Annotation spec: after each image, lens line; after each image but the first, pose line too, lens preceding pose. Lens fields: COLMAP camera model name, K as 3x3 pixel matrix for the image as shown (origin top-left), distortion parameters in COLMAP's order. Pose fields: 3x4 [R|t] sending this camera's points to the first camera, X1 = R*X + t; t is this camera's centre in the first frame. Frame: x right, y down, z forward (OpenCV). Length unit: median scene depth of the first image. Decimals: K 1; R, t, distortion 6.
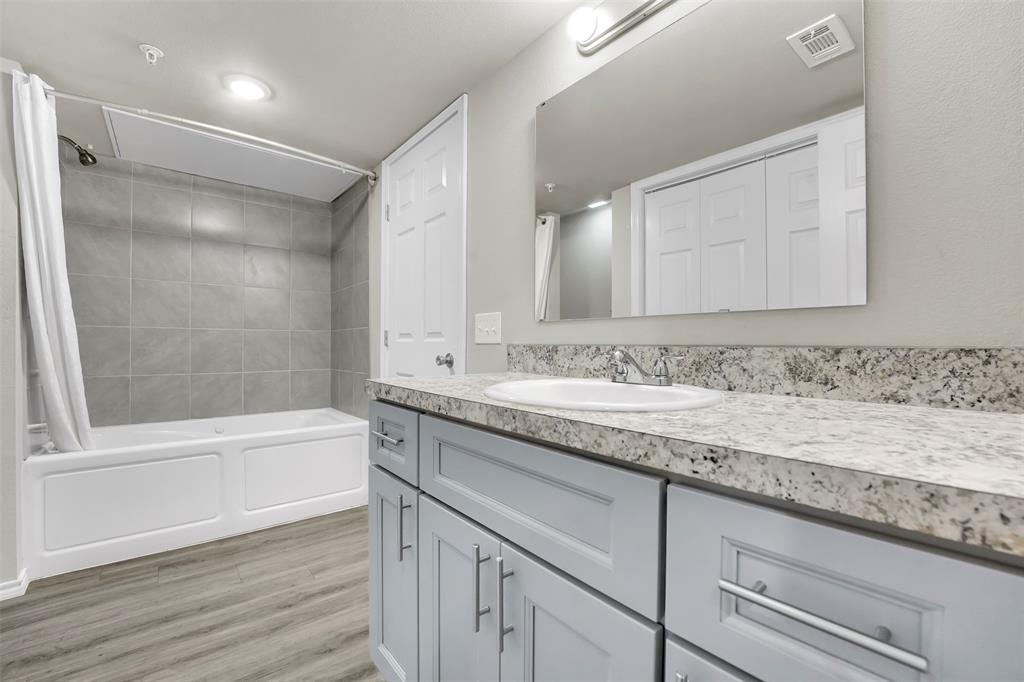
lens RADIAL K [[430.4, 0, 513.9], [0, 430.4, 342.0], [0, 0, 1]] dist [-0.025855, 0.001501]
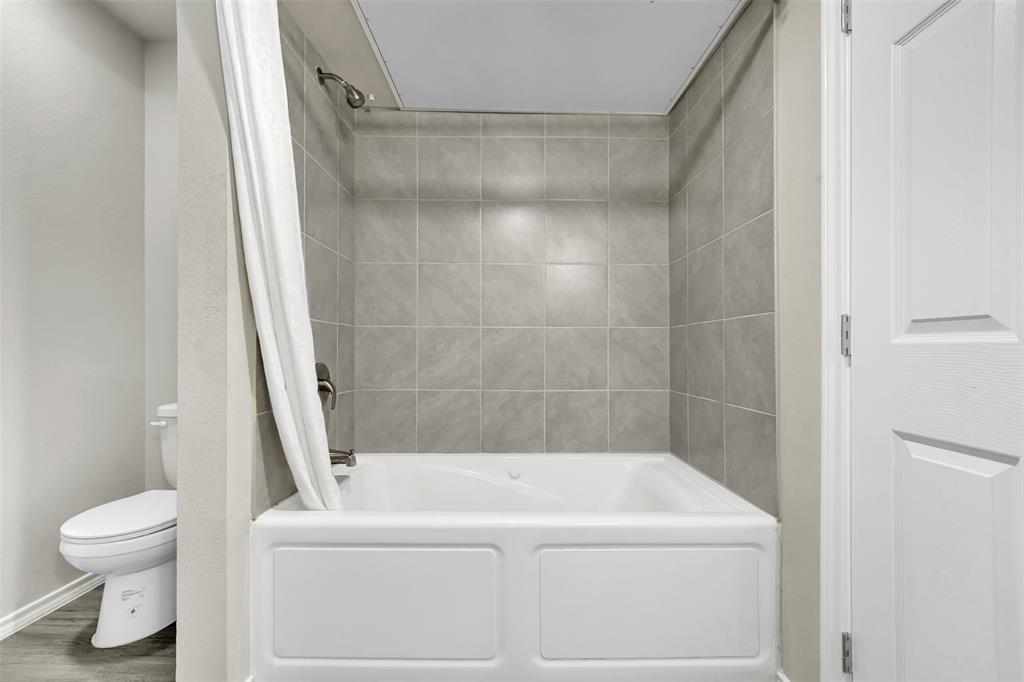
lens RADIAL K [[430.4, 0, 512.4], [0, 430.4, 343.8], [0, 0, 1]] dist [-0.025855, 0.001501]
pose [[0.783085, -0.005912, -0.621886, -0.269237], [0.002874, 0.999979, -0.005888, 0.001075], [0.621908, 0.002823, 0.783085, 0.464137]]
